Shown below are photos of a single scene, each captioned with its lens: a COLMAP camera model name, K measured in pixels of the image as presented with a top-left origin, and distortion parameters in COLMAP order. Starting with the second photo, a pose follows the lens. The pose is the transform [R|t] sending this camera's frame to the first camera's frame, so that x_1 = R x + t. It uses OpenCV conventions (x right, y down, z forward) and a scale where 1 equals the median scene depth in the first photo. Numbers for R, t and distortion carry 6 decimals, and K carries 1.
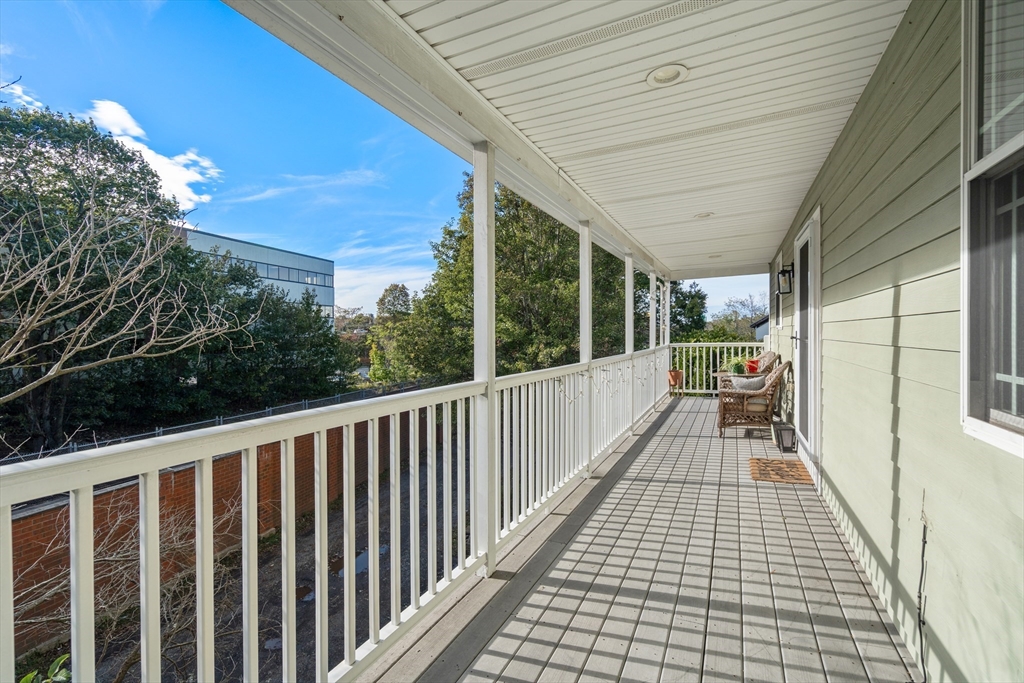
lens RADIAL K [[467.3, 0, 506.4], [0, 467.3, 337.2], [0, 0, 1]] dist [-0.003739, 0.000516]
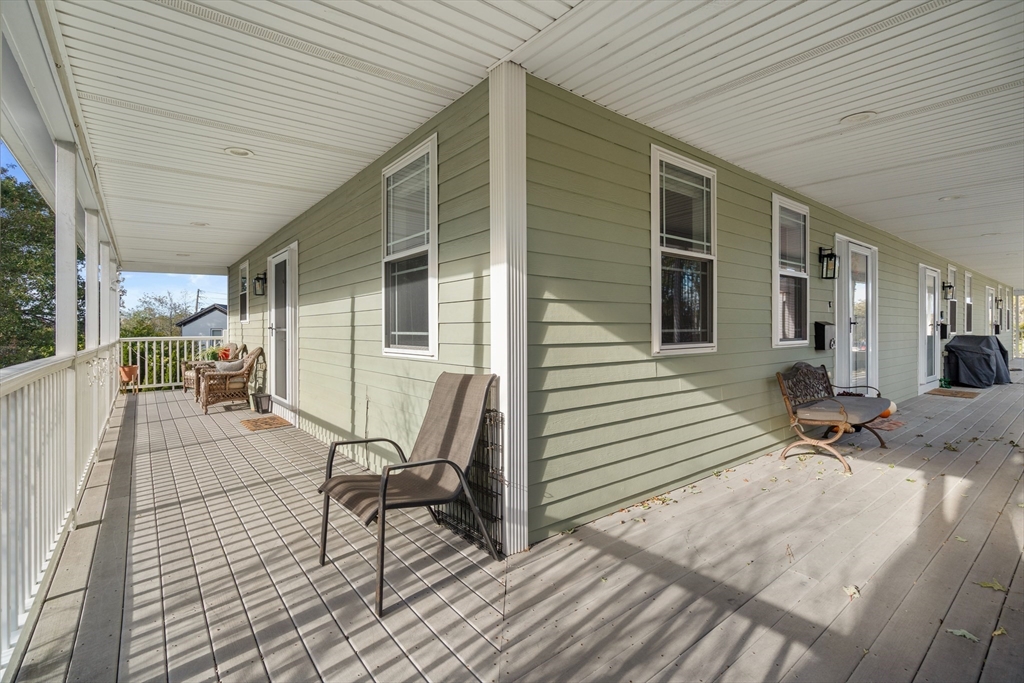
lens RADIAL K [[467.3, 0, 506.4], [0, 467.3, 337.2], [0, 0, 1]] dist [-0.003739, 0.000516]
pose [[0.440900, -0.003920, 0.897548, -0.288354], [0.004609, 0.999987, 0.002103, 0.026096], [-0.897545, 0.003209, 0.440912, -0.212067]]
